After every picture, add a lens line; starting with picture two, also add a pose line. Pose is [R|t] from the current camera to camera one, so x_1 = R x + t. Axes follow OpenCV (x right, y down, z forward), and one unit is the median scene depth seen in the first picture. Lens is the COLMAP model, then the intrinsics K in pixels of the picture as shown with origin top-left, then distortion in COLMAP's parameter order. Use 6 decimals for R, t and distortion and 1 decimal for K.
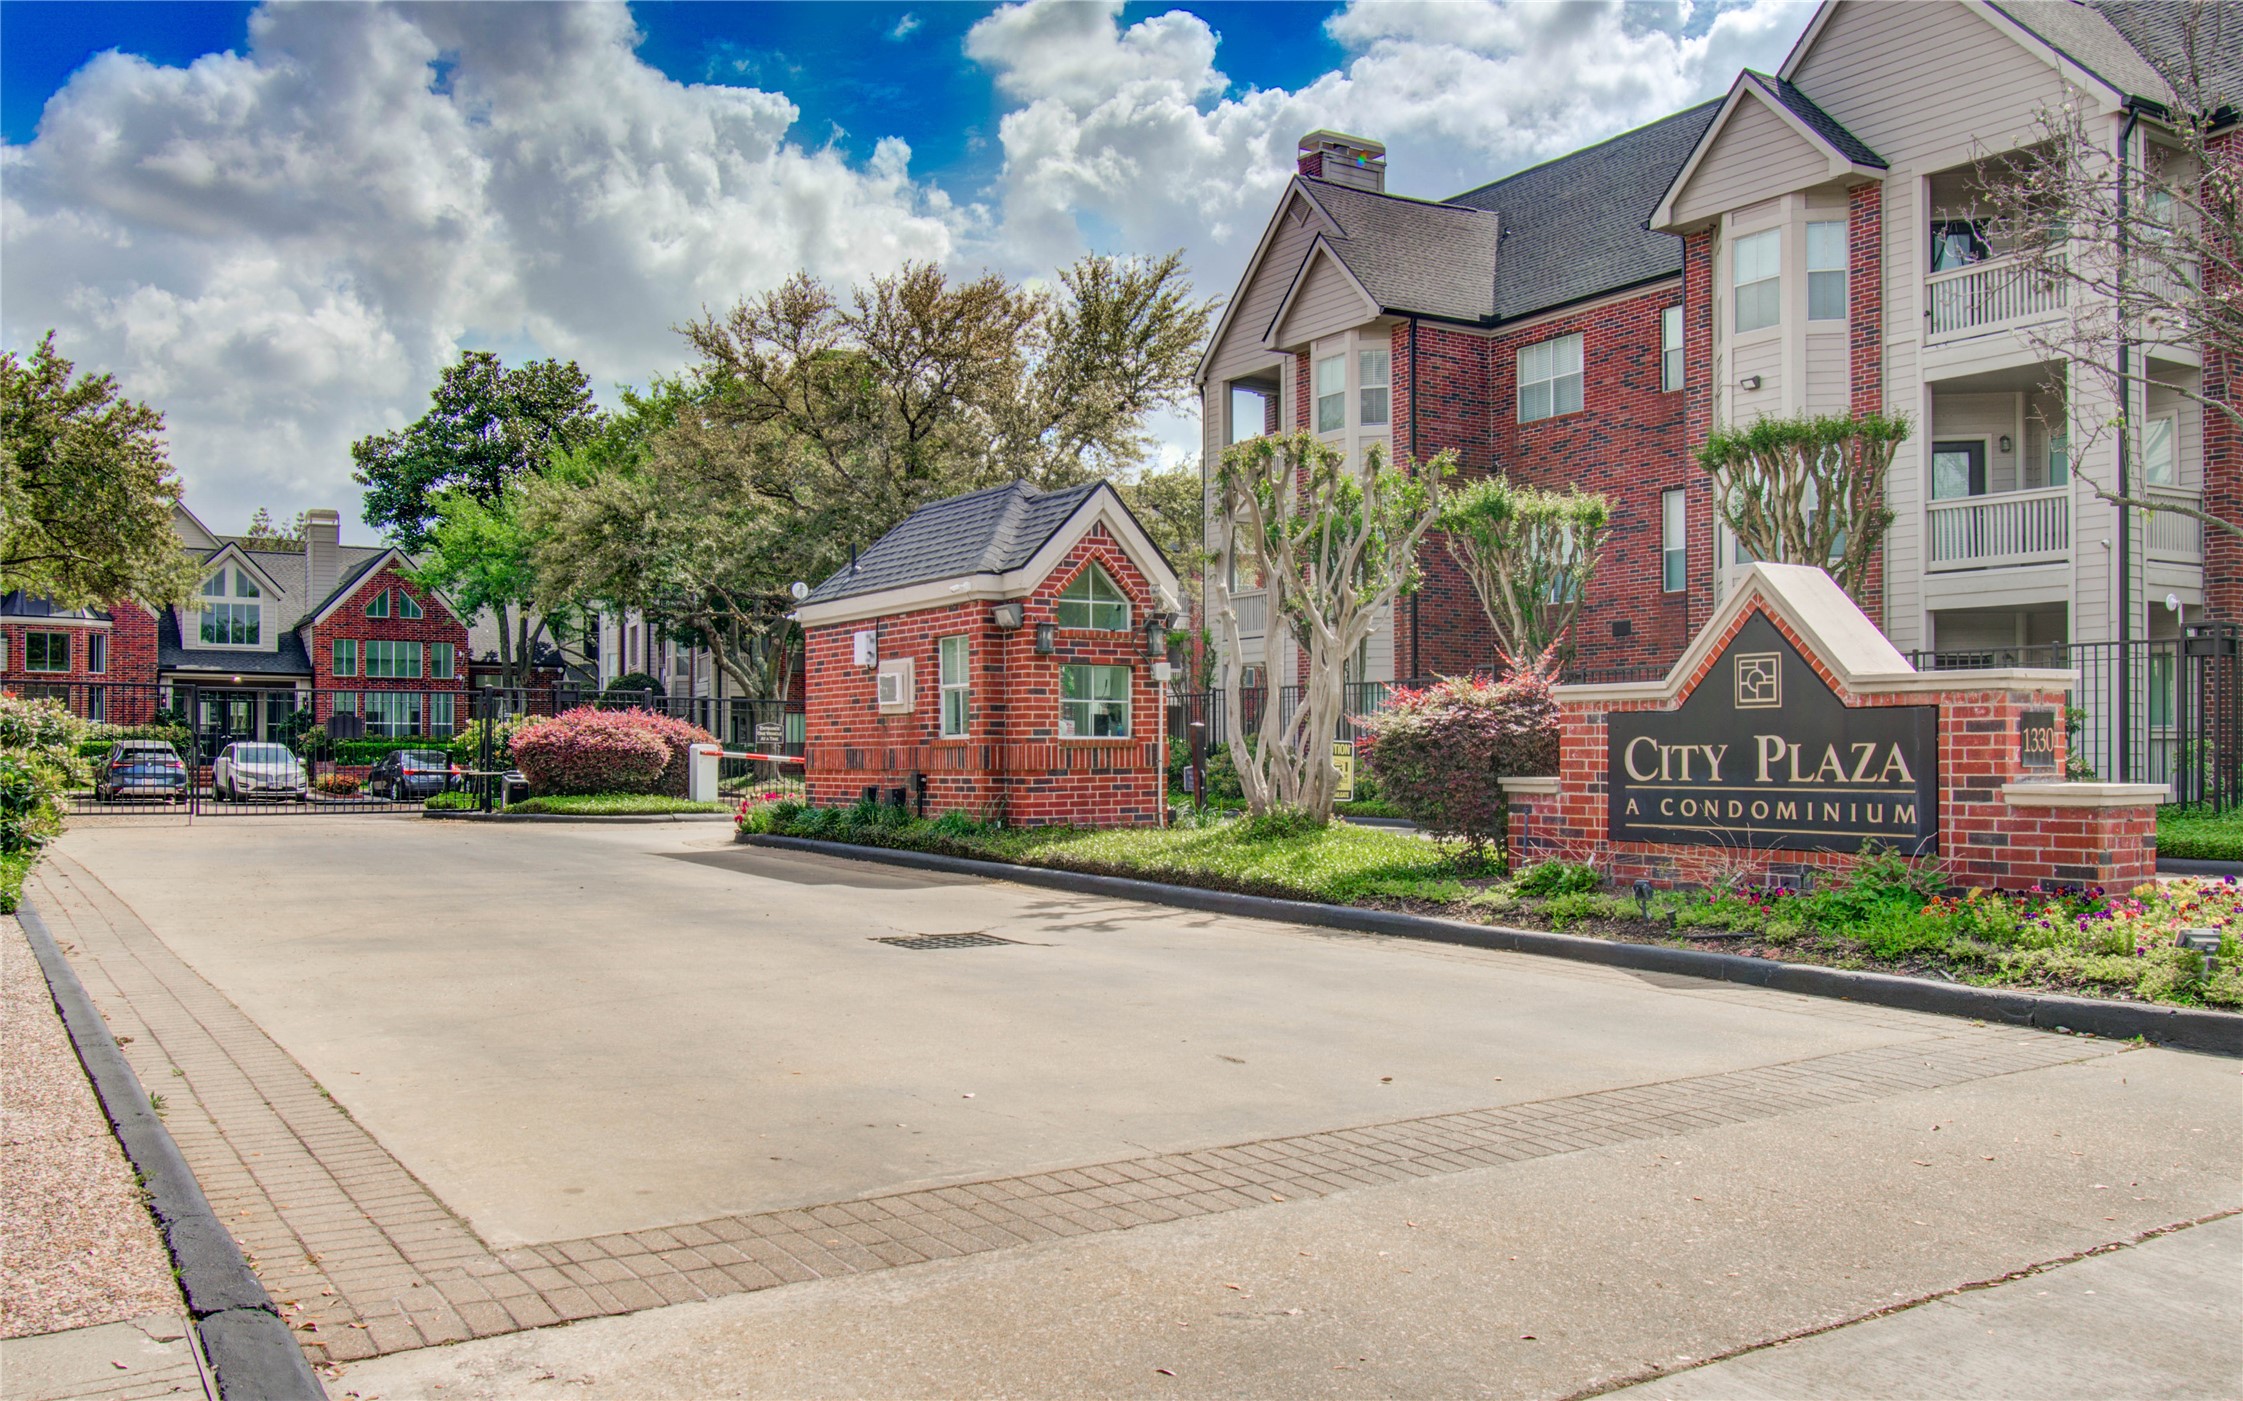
lens RADIAL K [[1816.5, 0, 1118.5], [0, 1816.5, 734.8], [0, 0, 1]] dist [0.002367, 0.001739]
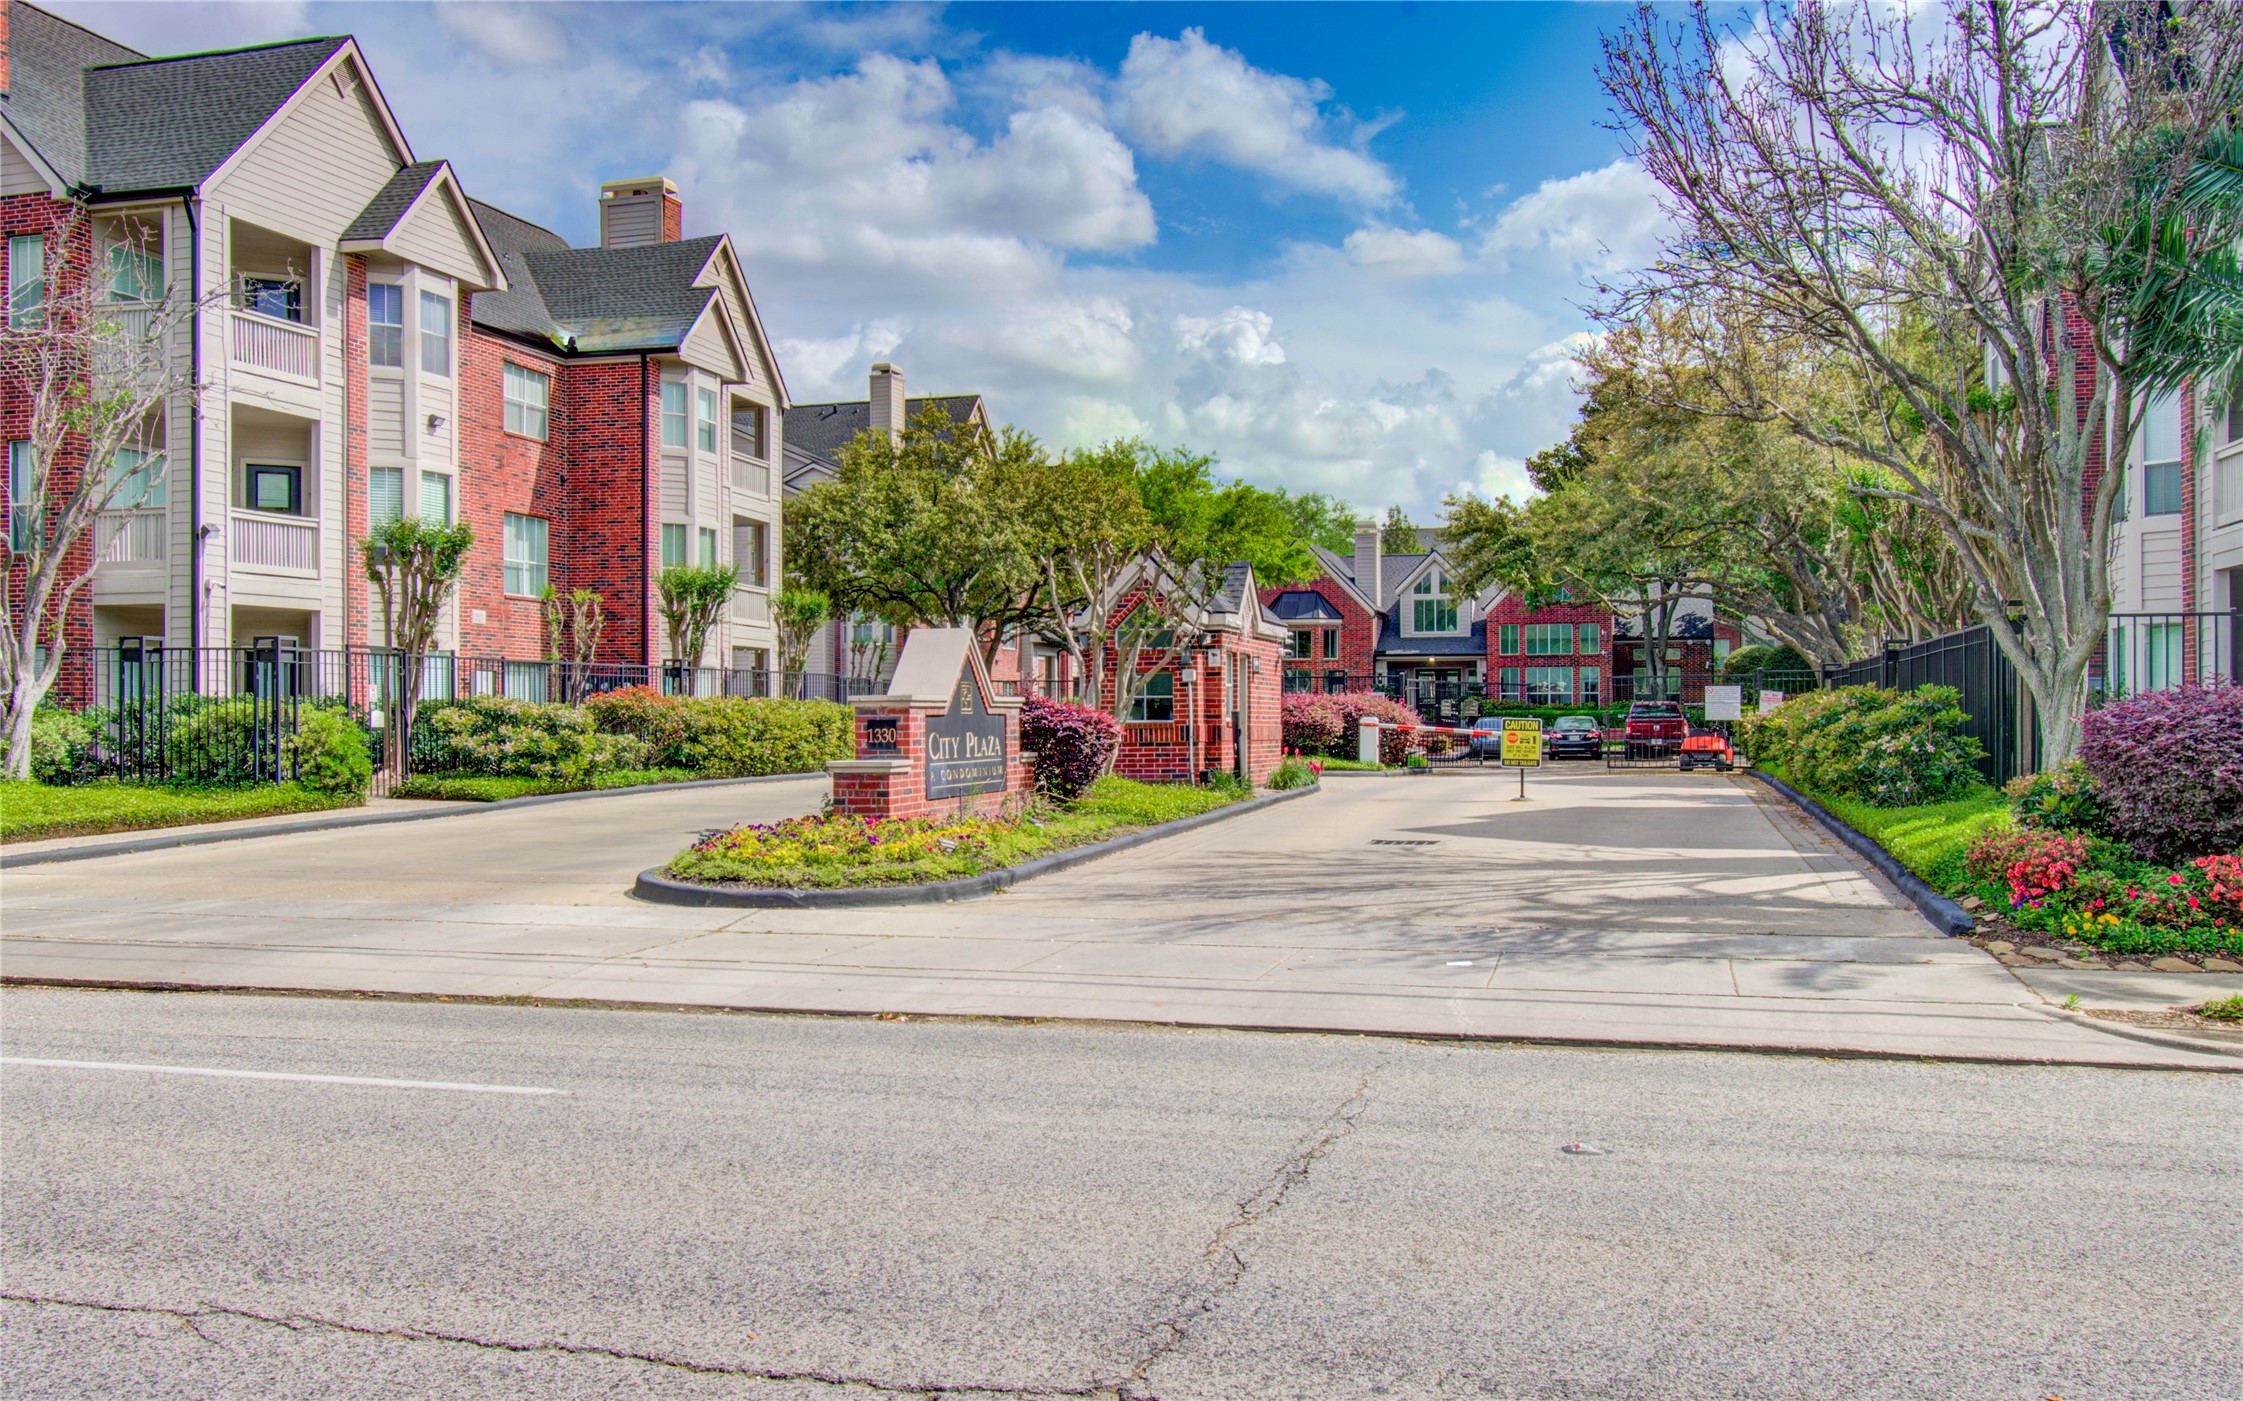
lens RADIAL K [[1816.5, 0, 1118.5], [0, 1816.5, 734.8], [0, 0, 1]] dist [0.002367, 0.001739]
pose [[0.667407, 0.005901, -0.744670, 0.305216], [0.011581, 0.999765, 0.018302, -0.004315], [0.744603, -0.020839, 0.667182, -0.000877]]
